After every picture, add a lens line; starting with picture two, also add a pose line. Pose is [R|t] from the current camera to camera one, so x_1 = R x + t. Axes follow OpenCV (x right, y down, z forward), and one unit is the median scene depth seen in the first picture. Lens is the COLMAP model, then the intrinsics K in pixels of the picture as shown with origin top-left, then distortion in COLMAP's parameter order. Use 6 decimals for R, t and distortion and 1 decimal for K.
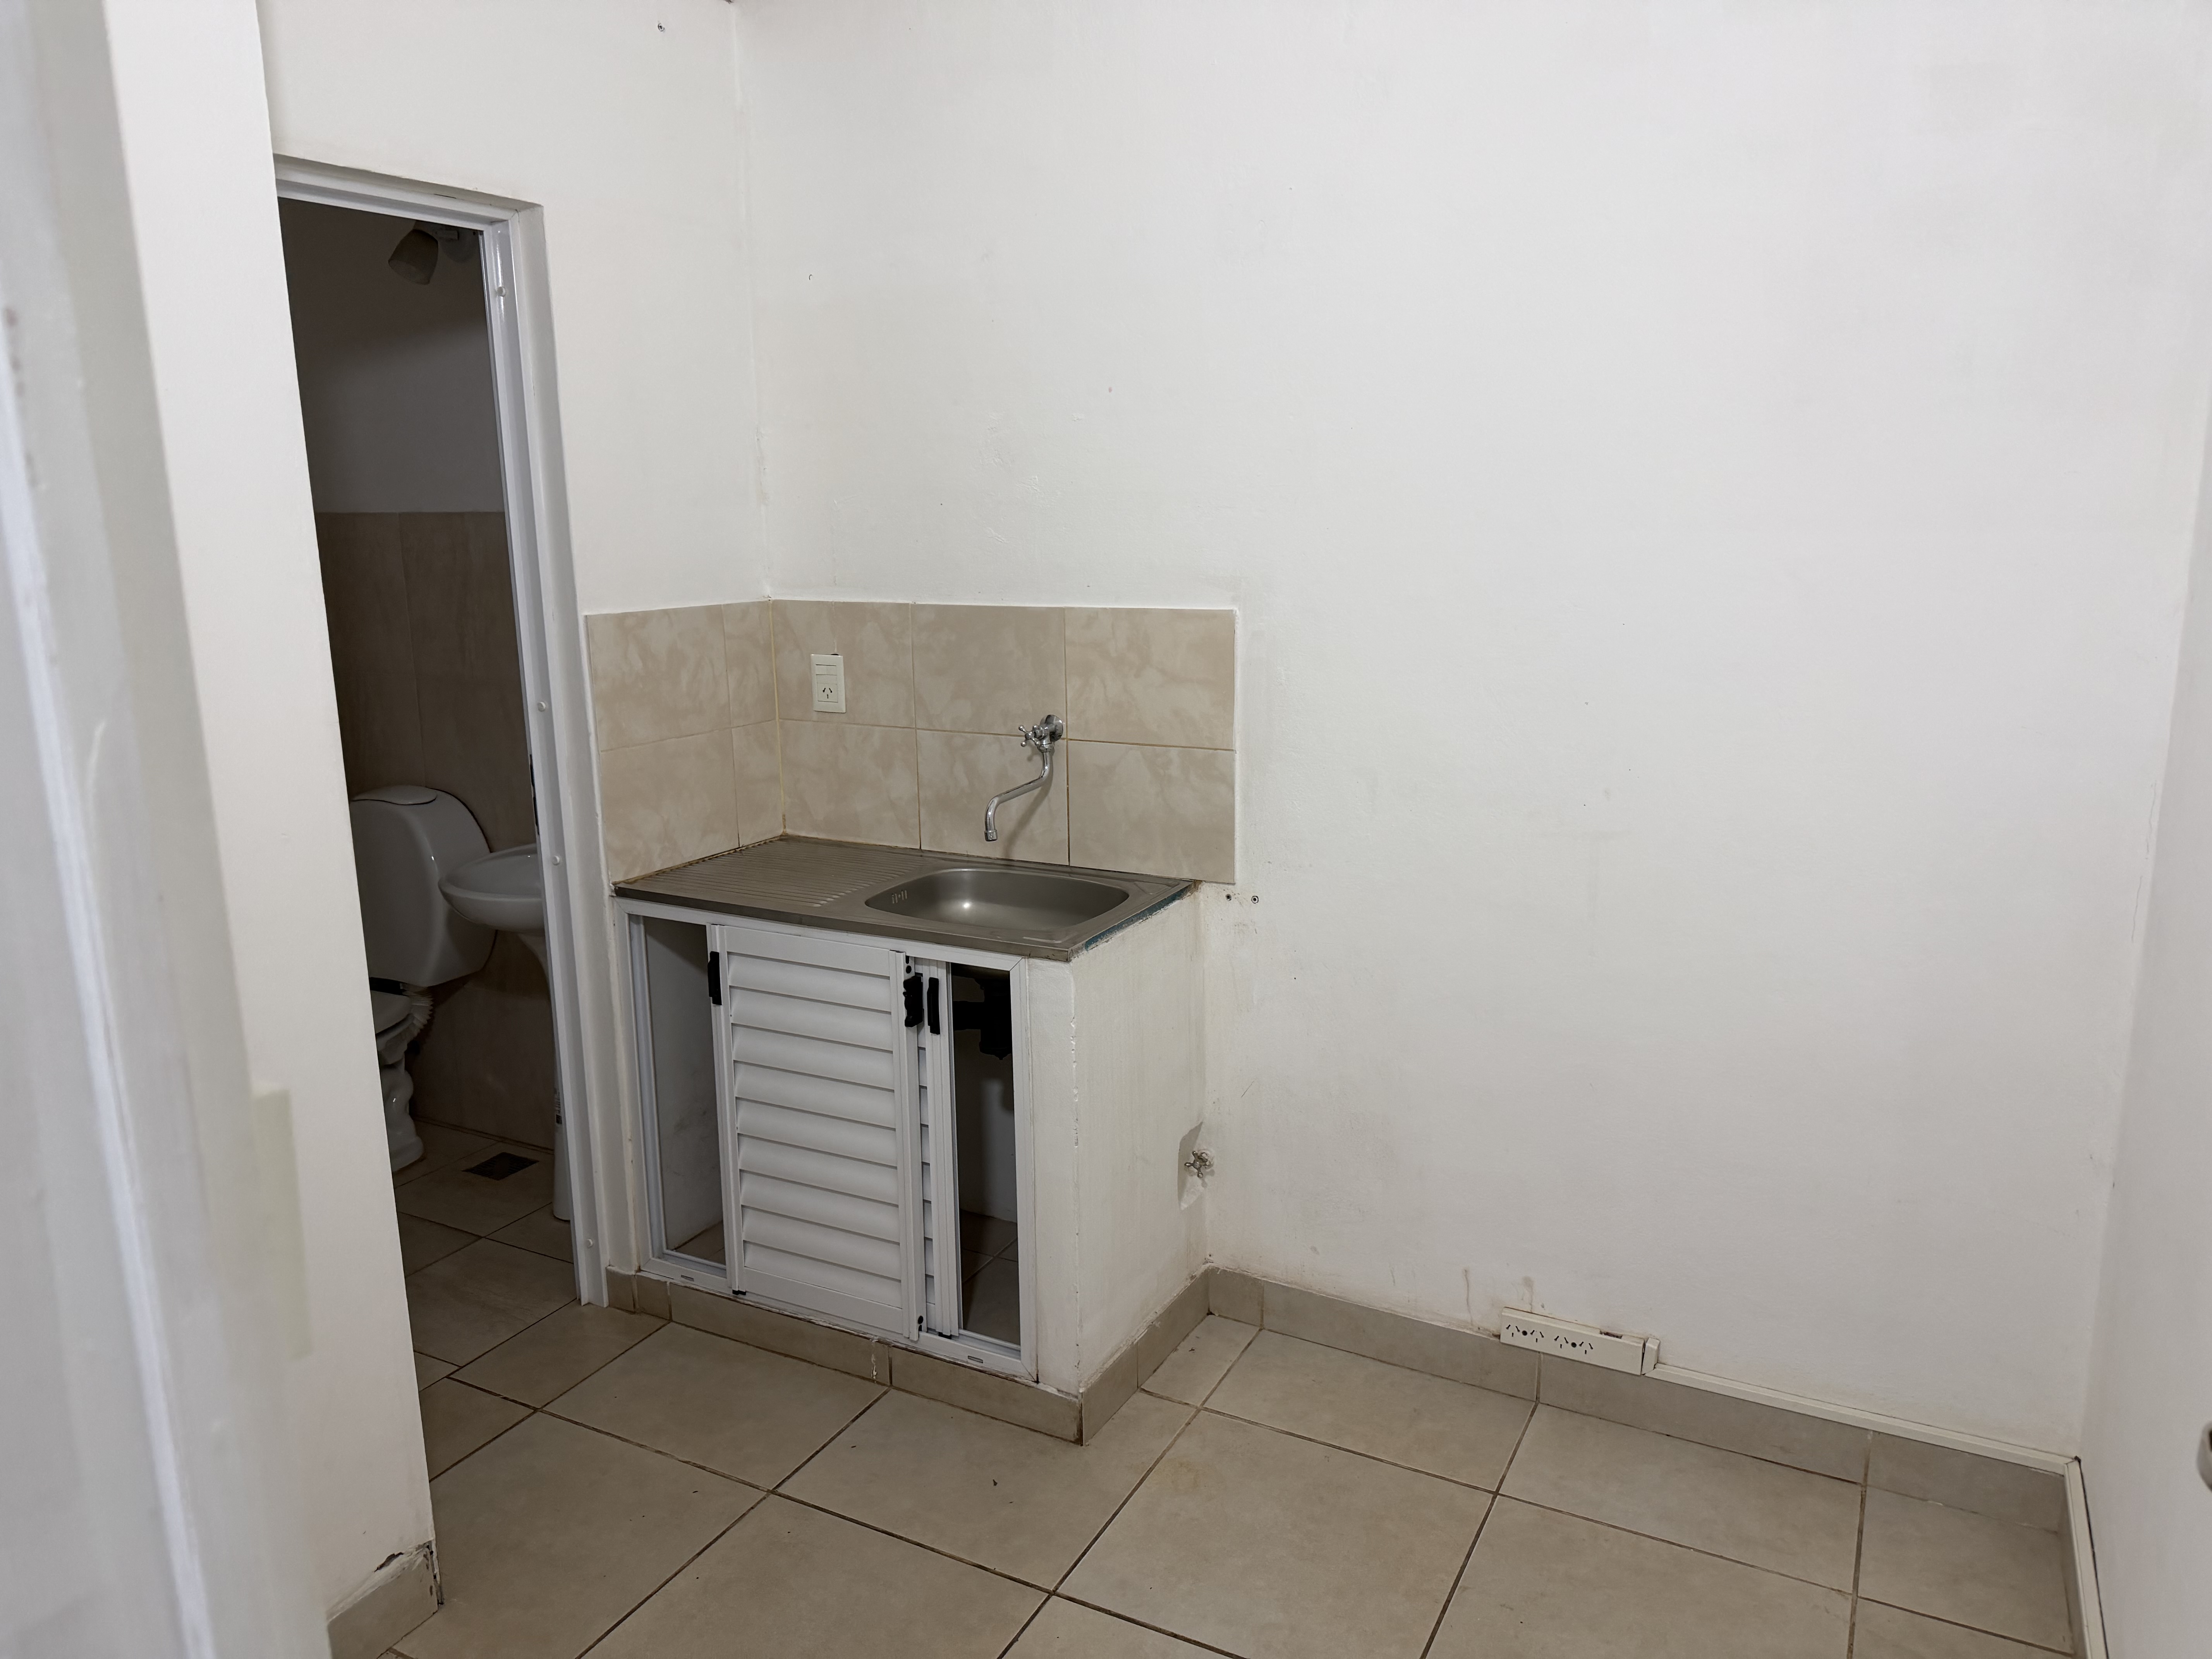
lens RADIAL K [[1550.3, 0, 1100.0], [0, 1550.3, 824.7], [0, 0, 1]] dist [0.071354, -0.074959]
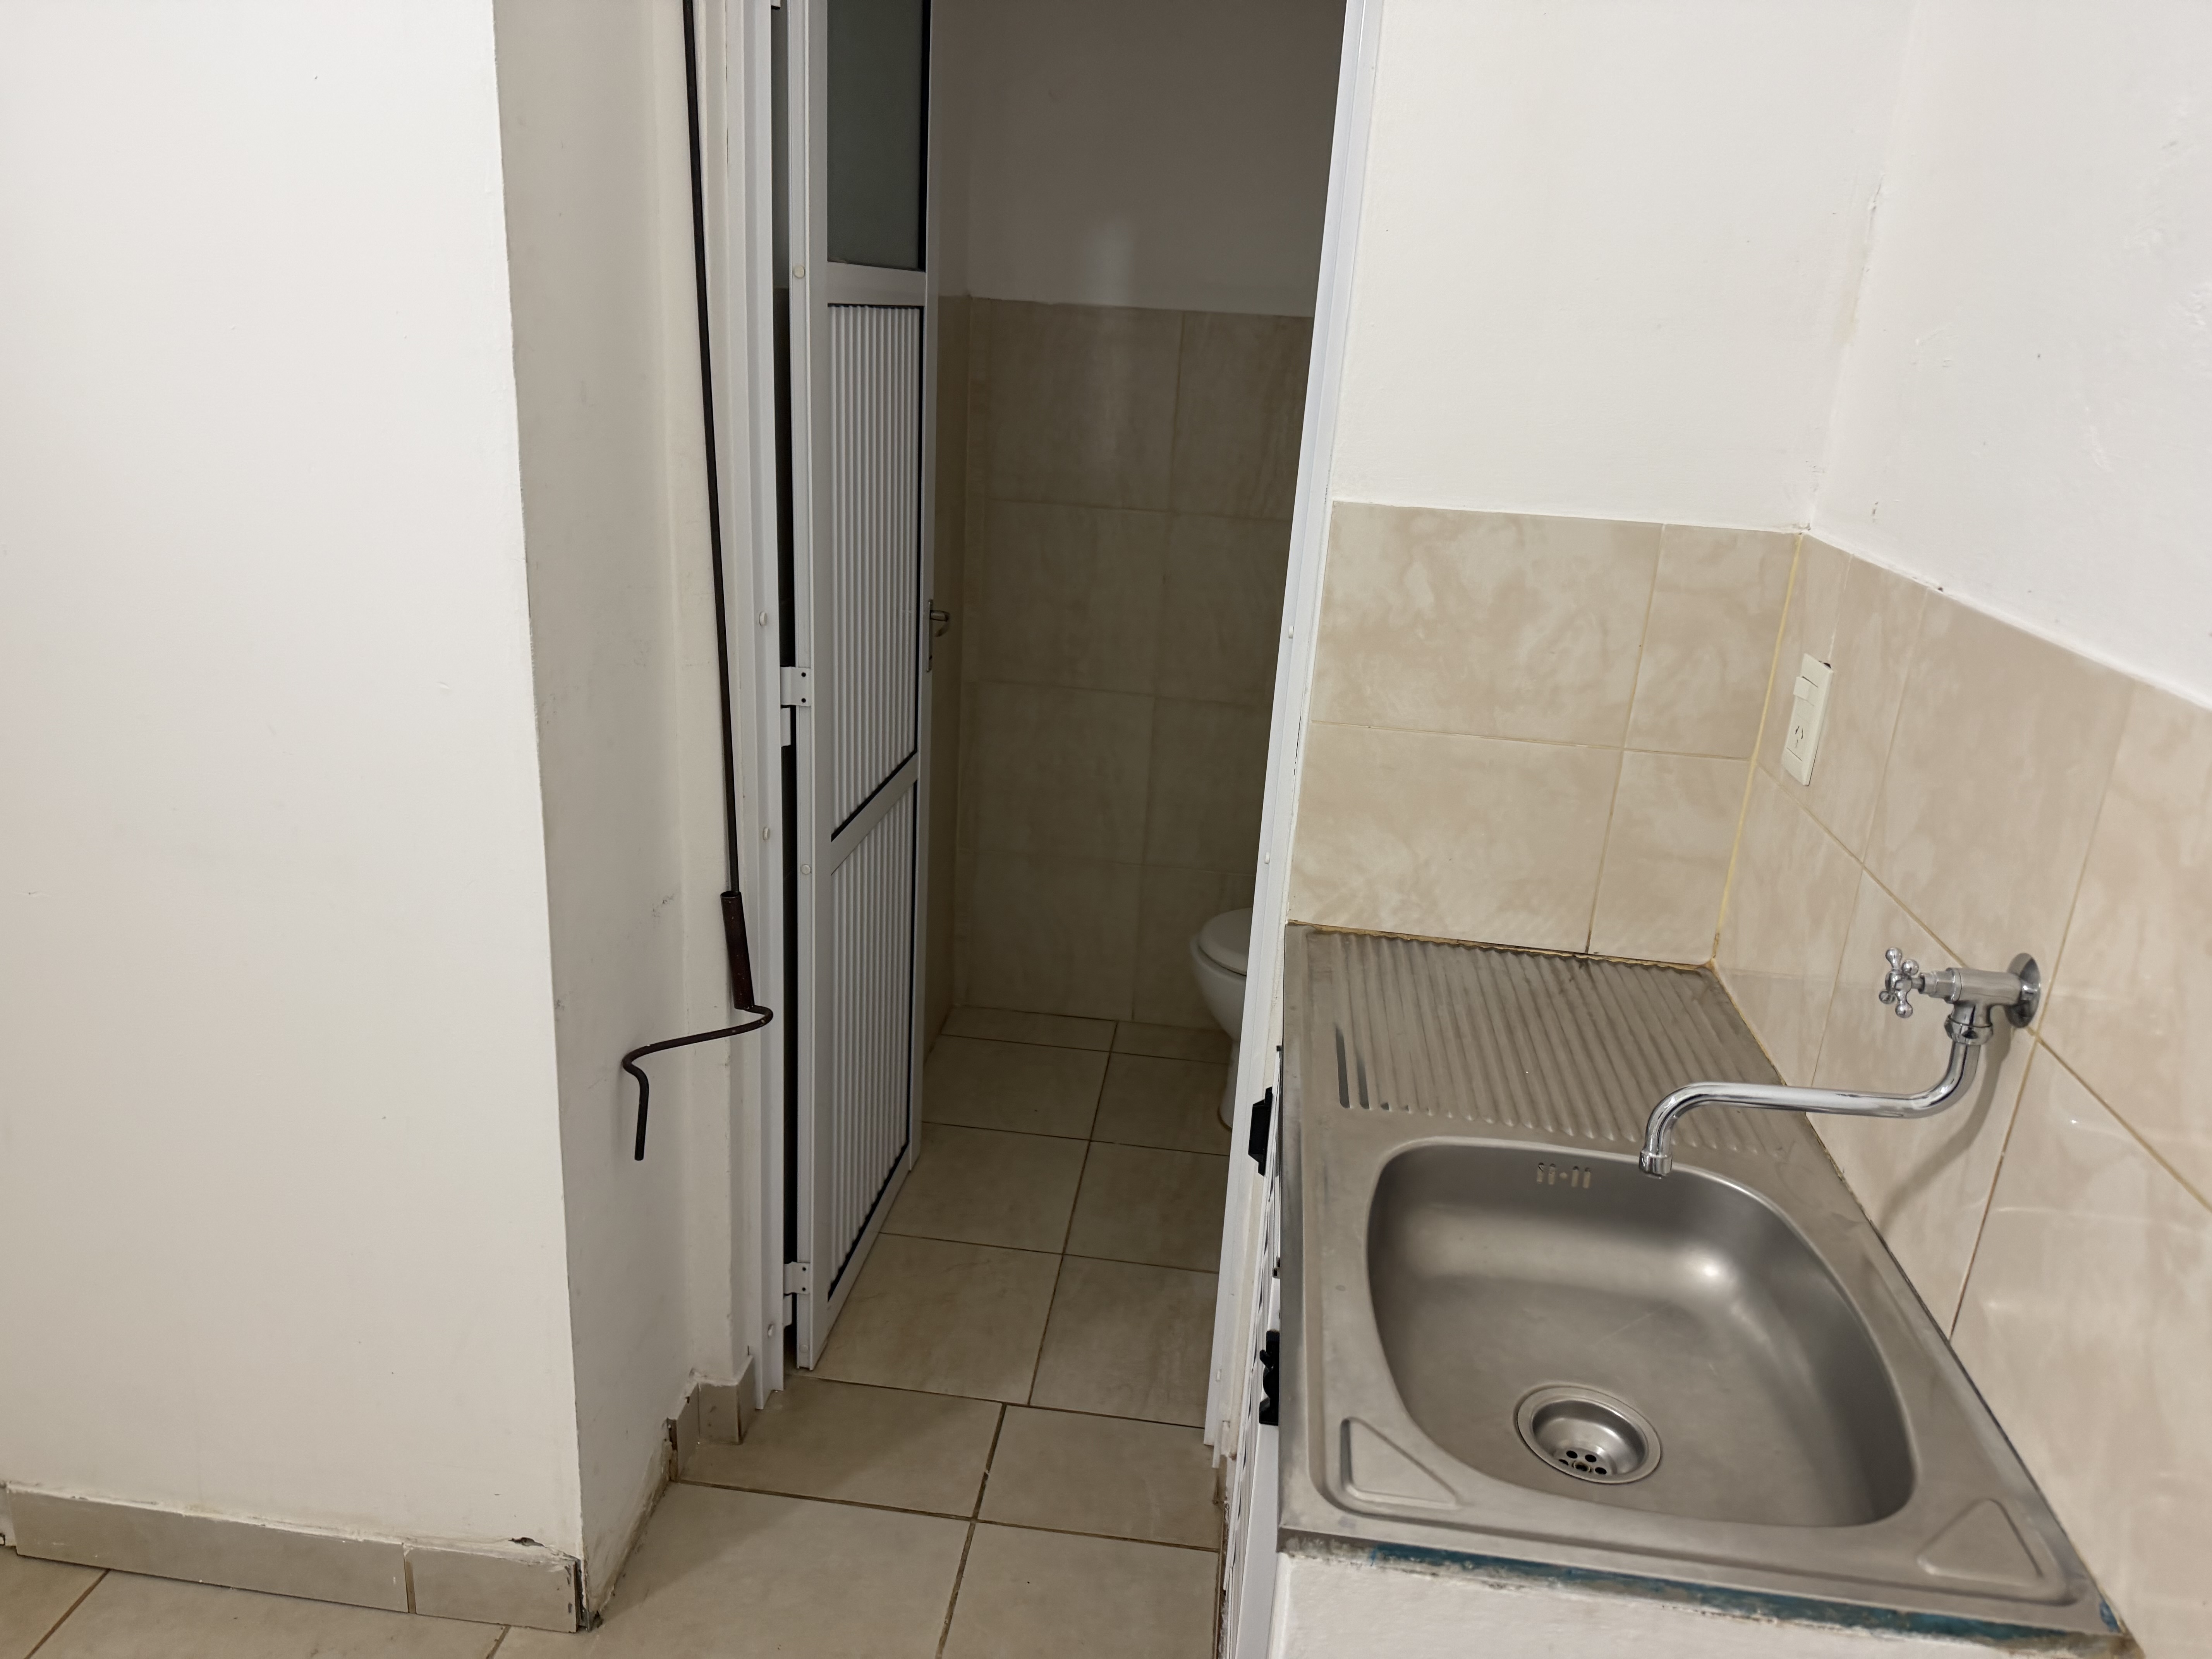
lens RADIAL K [[1550.3, 0, 1100.0], [0, 1550.3, 824.7], [0, 0, 1]] dist [0.071354, -0.074959]
pose [[0.346679, 0.327028, -0.879128, 0.203522], [-0.245960, 0.936151, 0.251247, -0.136642], [0.905161, 0.129128, 0.404980, 0.640858]]
